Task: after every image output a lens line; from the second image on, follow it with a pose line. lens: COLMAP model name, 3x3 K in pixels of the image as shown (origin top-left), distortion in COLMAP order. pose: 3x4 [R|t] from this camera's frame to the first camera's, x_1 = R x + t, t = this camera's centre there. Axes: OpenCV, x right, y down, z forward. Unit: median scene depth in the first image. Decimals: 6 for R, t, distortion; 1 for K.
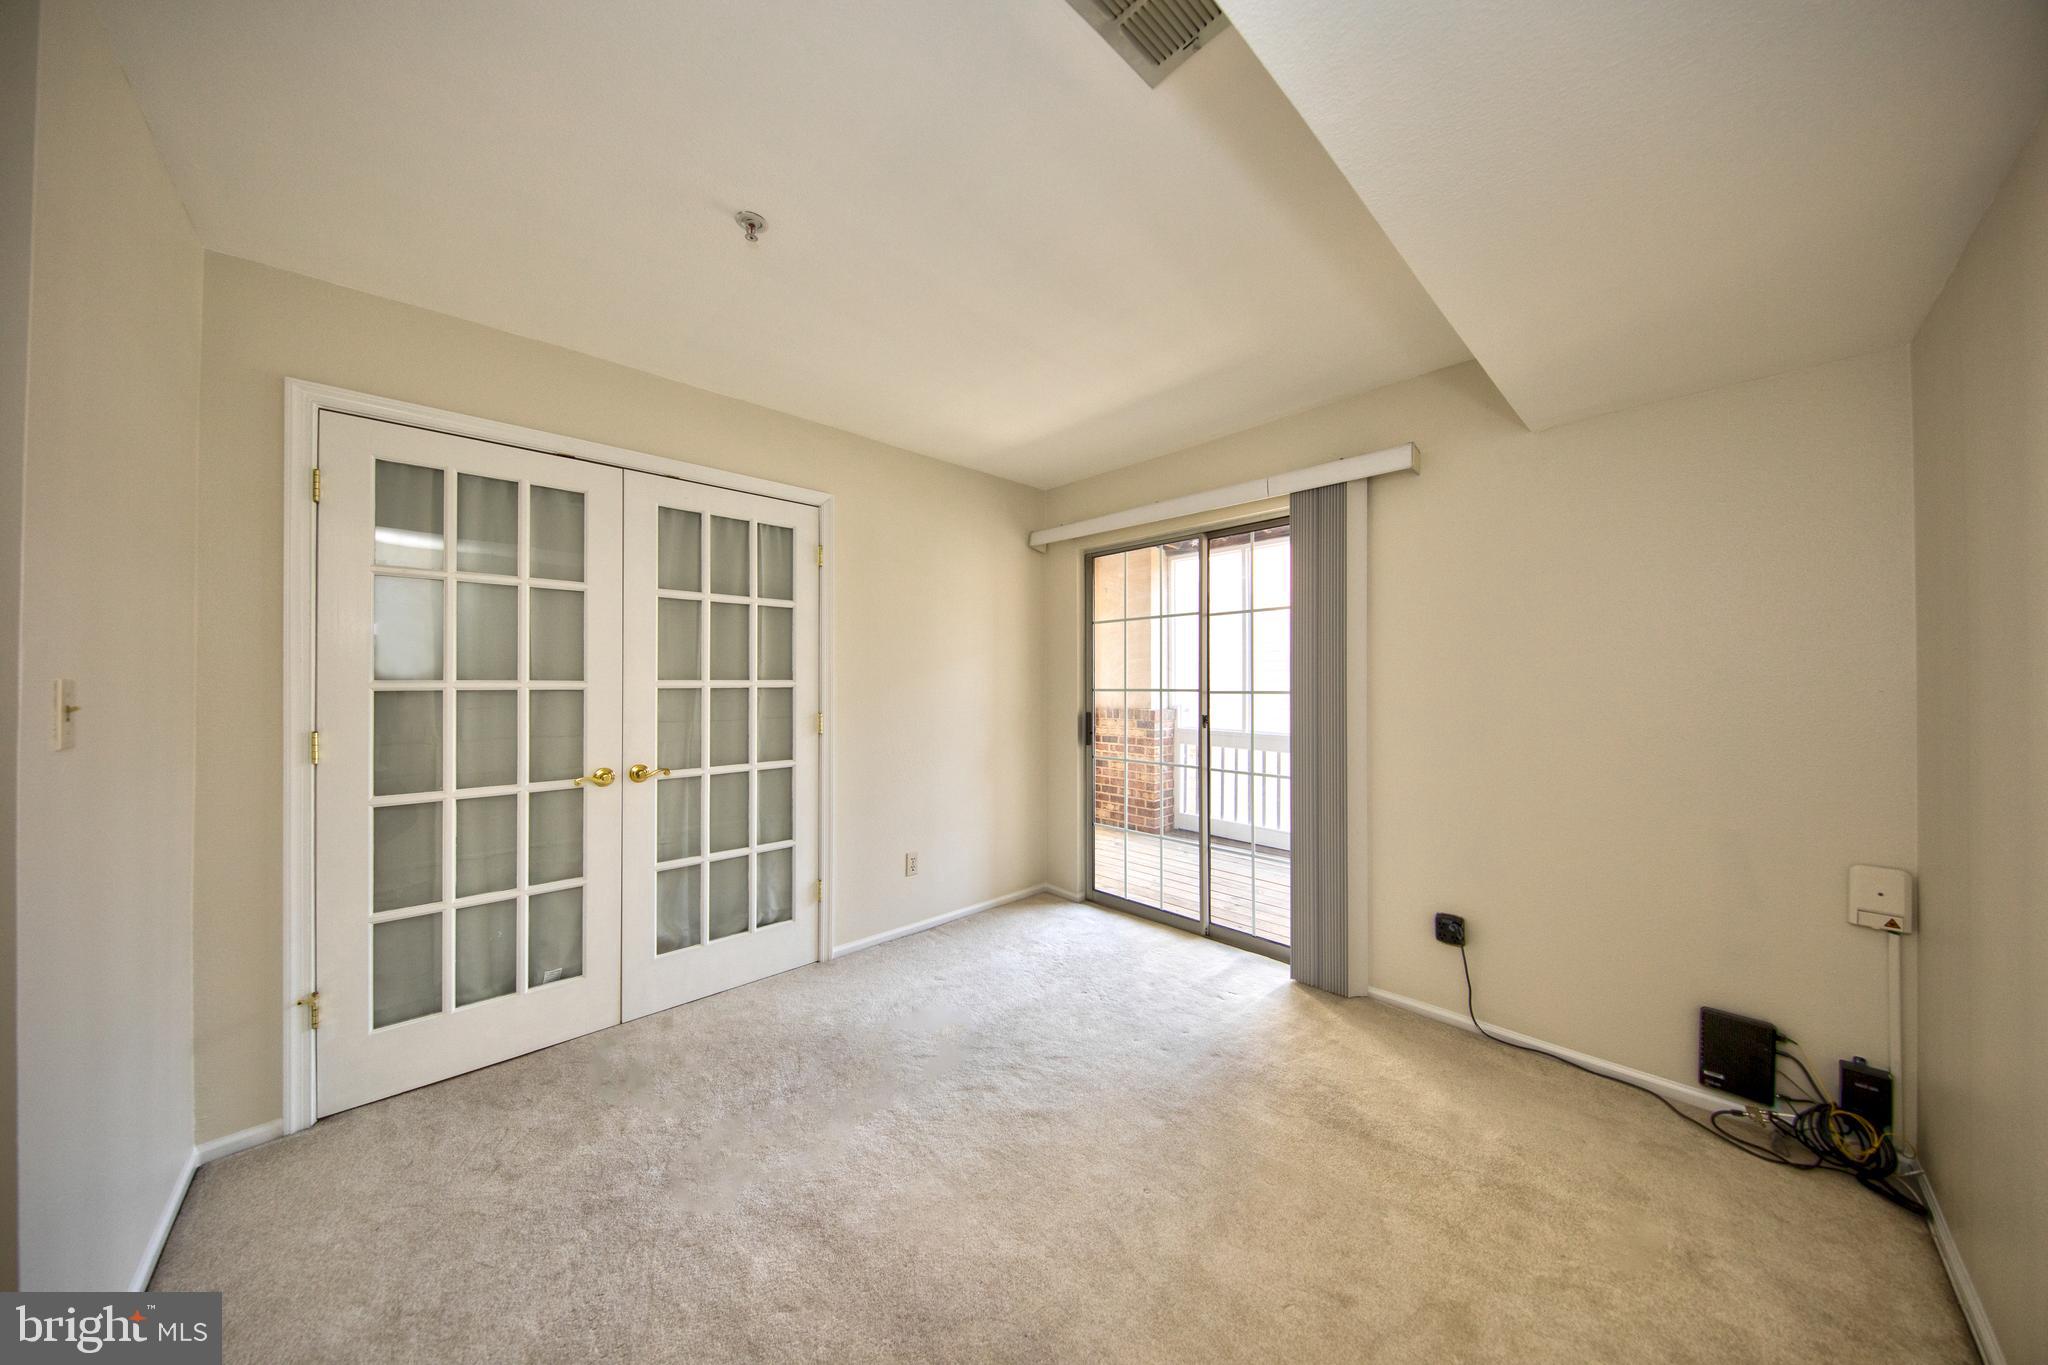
lens RADIAL K [[649.3, 0, 1017.4], [0, 649.3, 678.4], [0, 0, 1]] dist [0.000195, 0.000079]
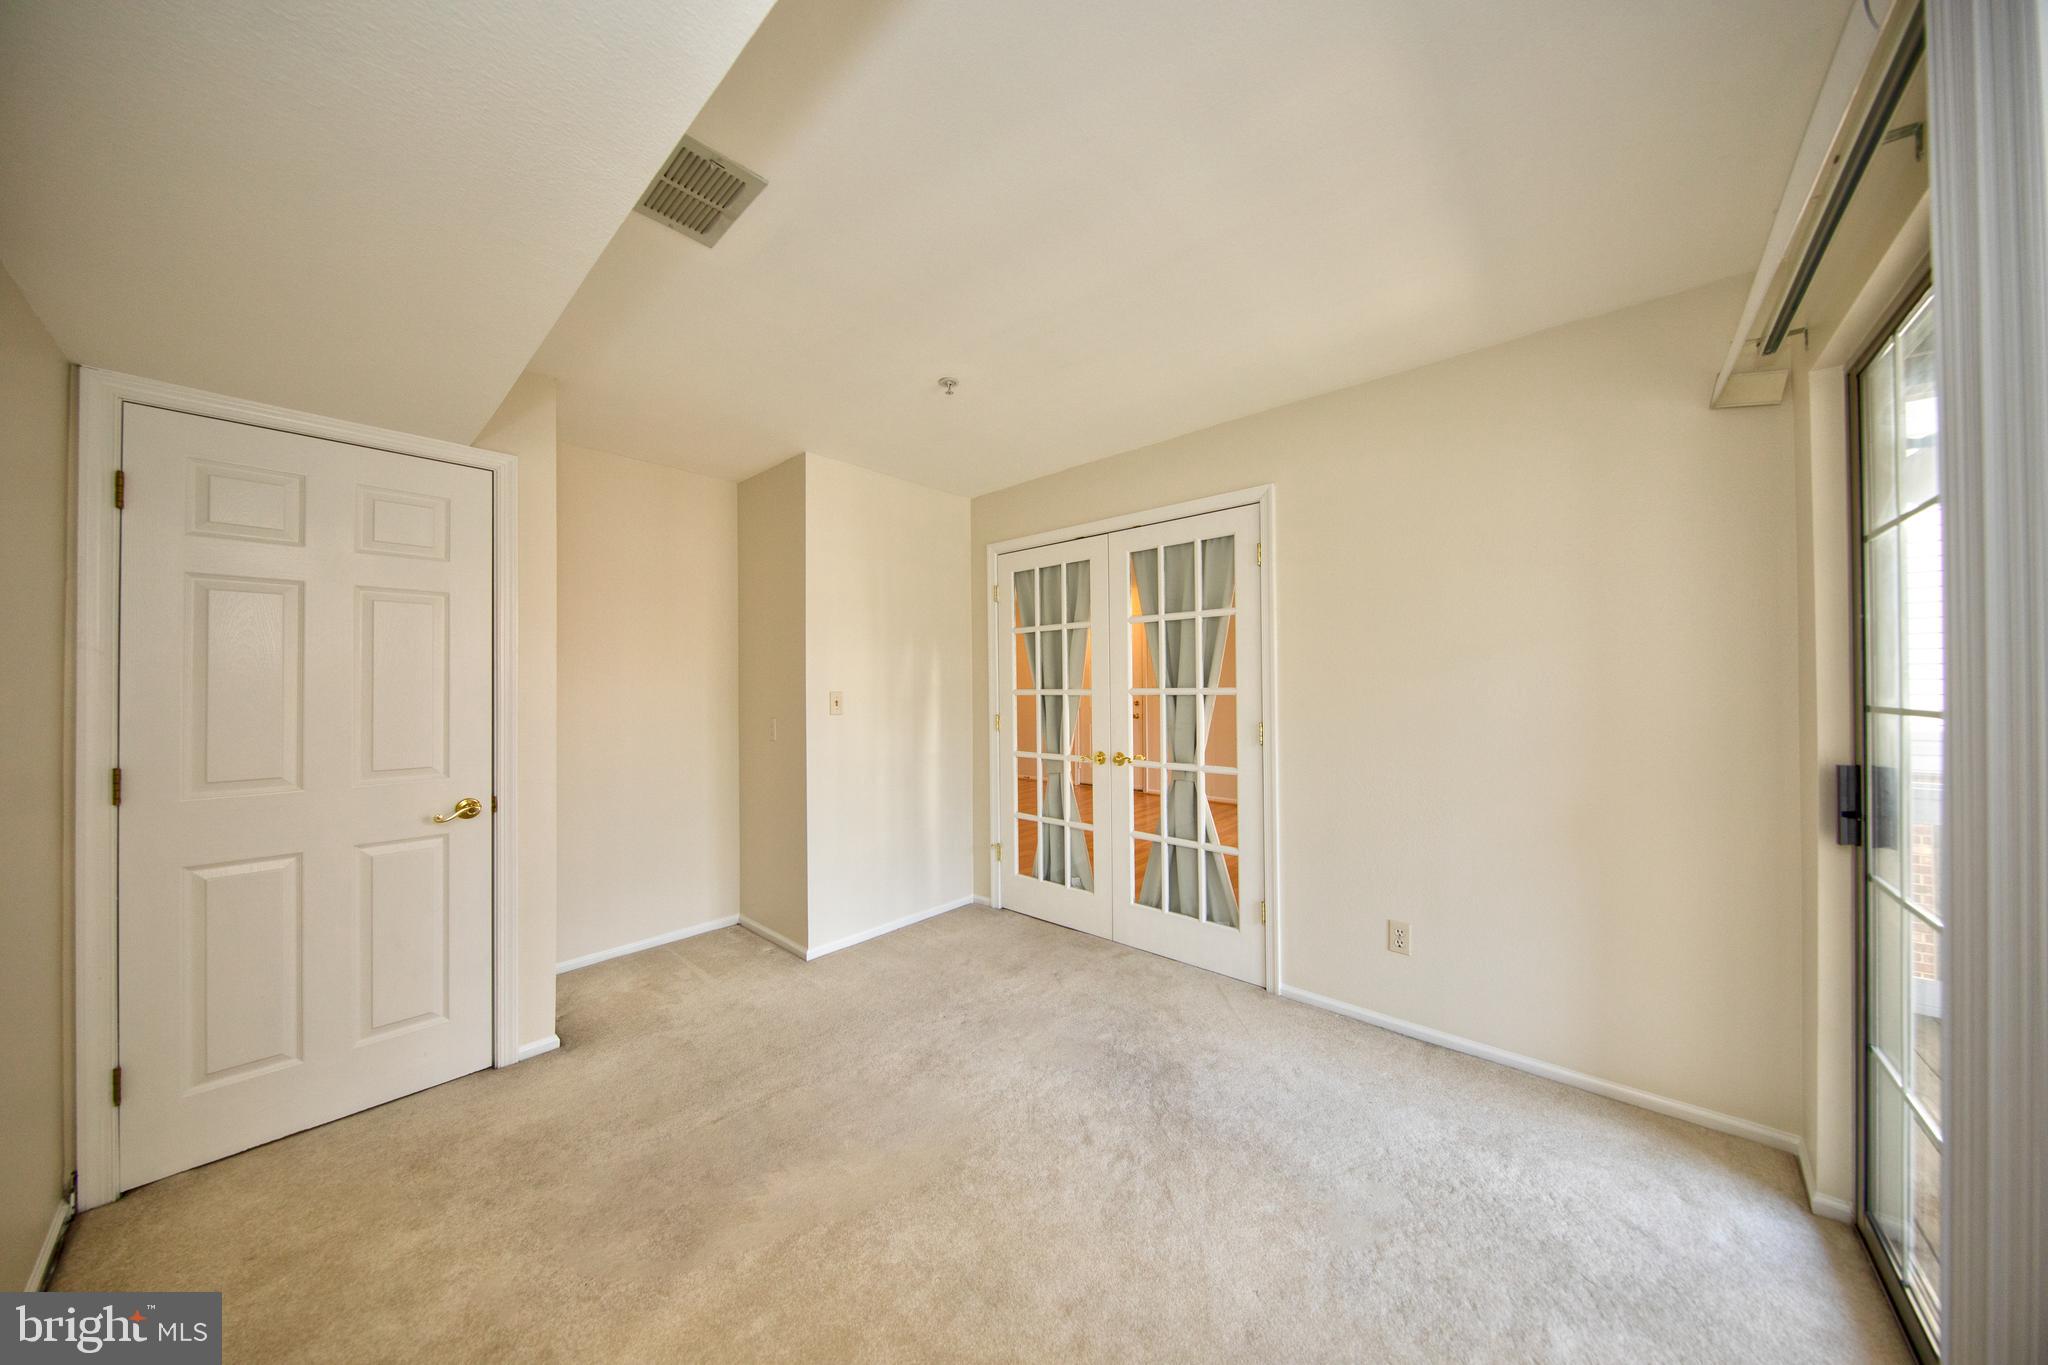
lens RADIAL K [[647.5, 0, 1023.2], [0, 647.5, 680.8], [0, 0, 1]] dist [0.001213, -0.001464]
pose [[0.077522, -0.007687, -0.996961, 0.790600], [0.015045, 0.999865, -0.006539, -0.007820], [0.996877, -0.014492, 0.077627, 0.773786]]
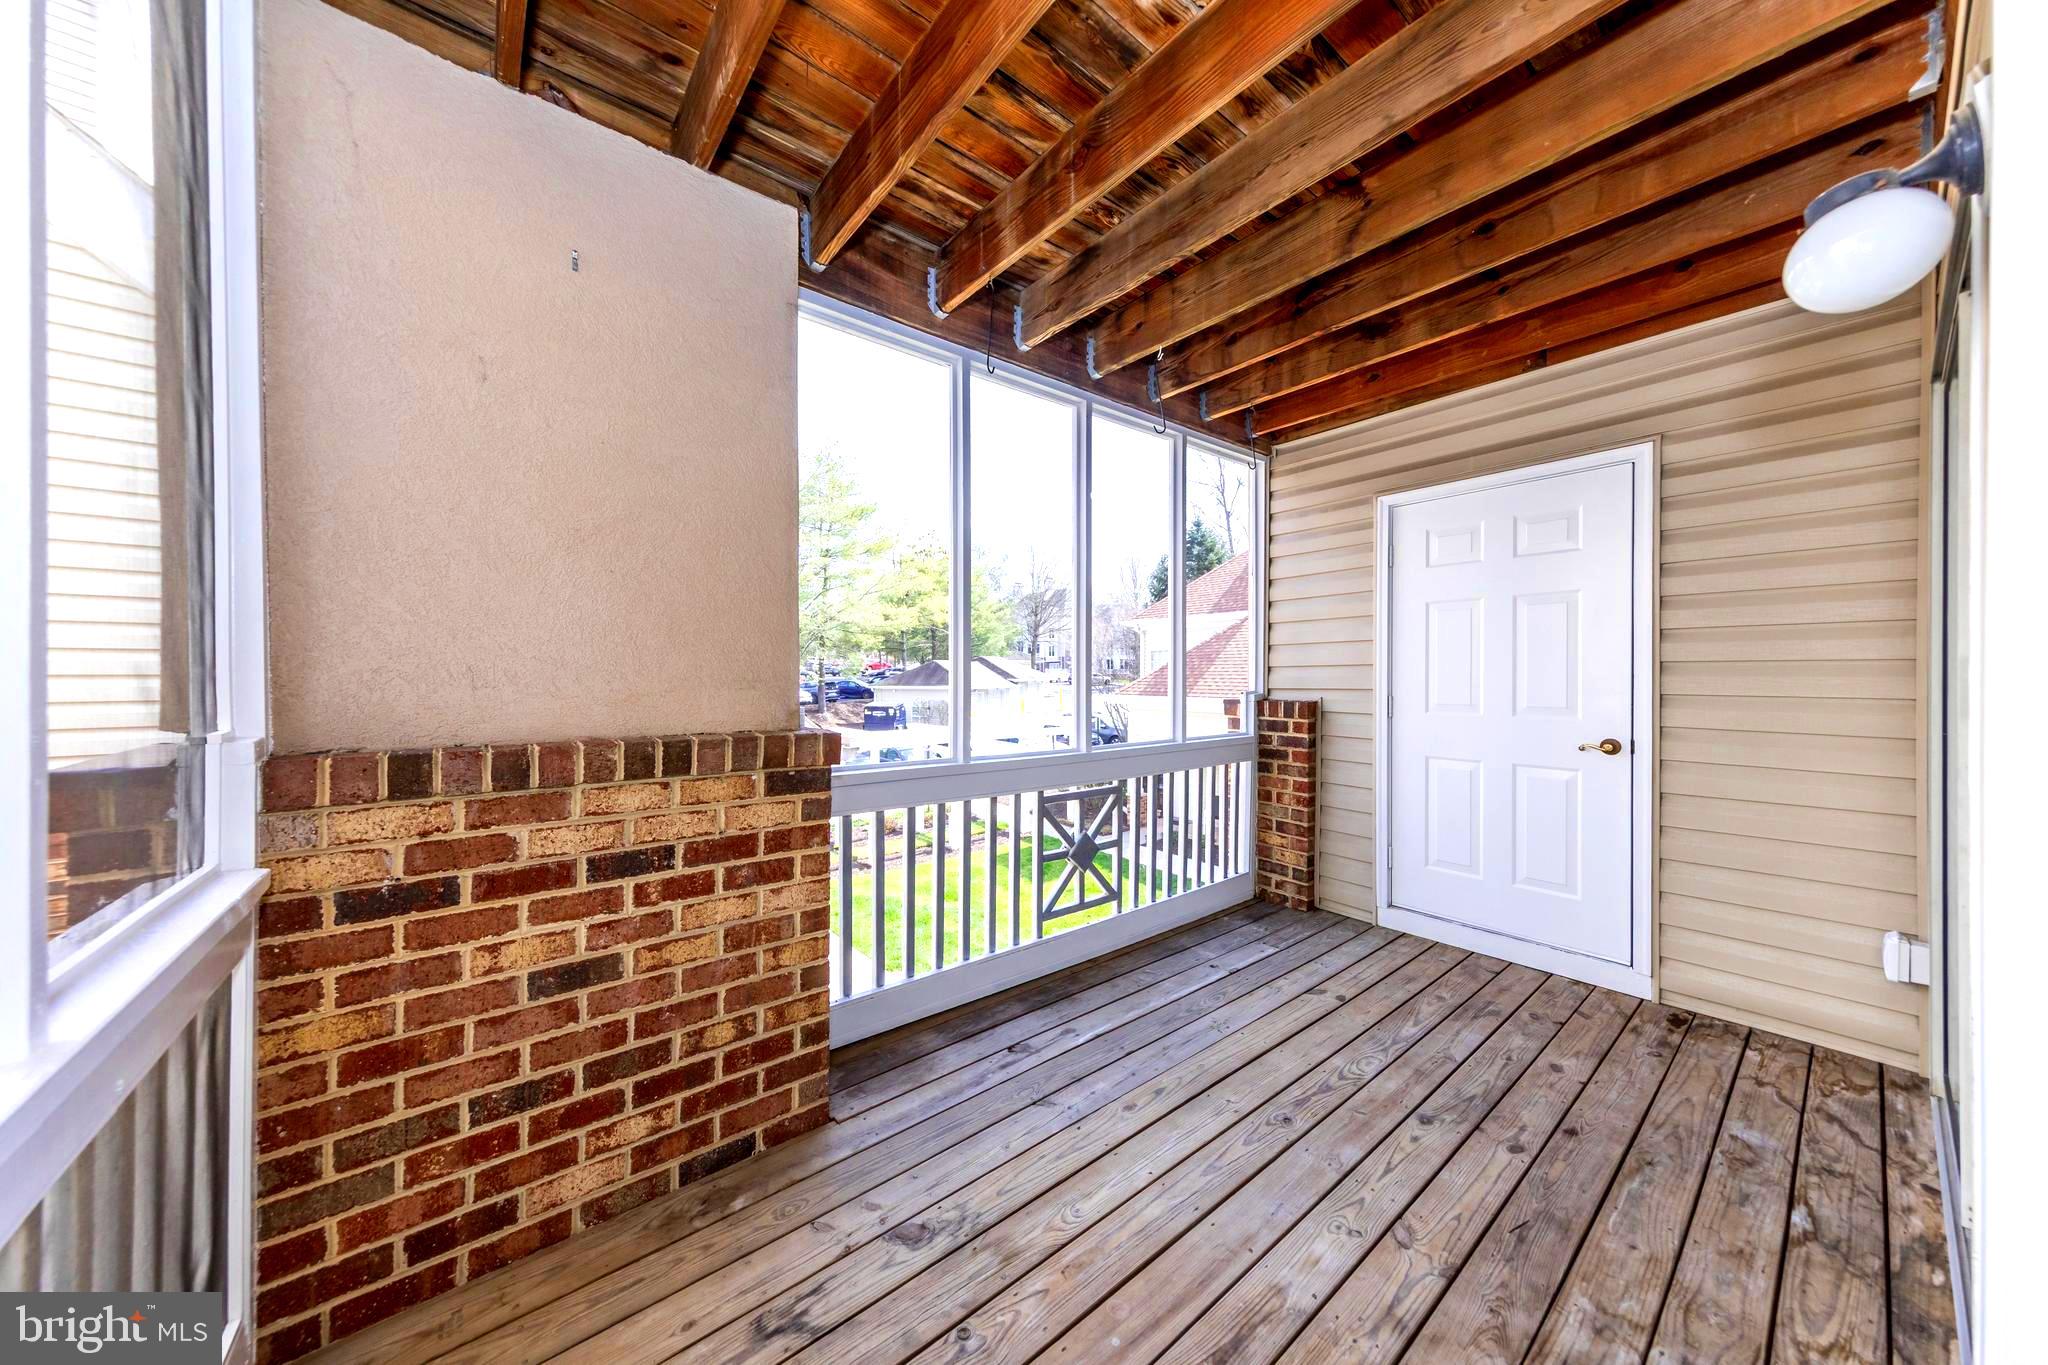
lens RADIAL K [[683.5, 0, 1015.0], [0, 683.5, 679.8], [0, 0, 1]] dist [0.010377, -0.004105]
pose [[0.082046, -0.007562, 0.996600, -0.295914], [-0.011204, 0.999901, 0.008509, 0.048764], [-0.996566, -0.011864, 0.081954, 2.219687]]
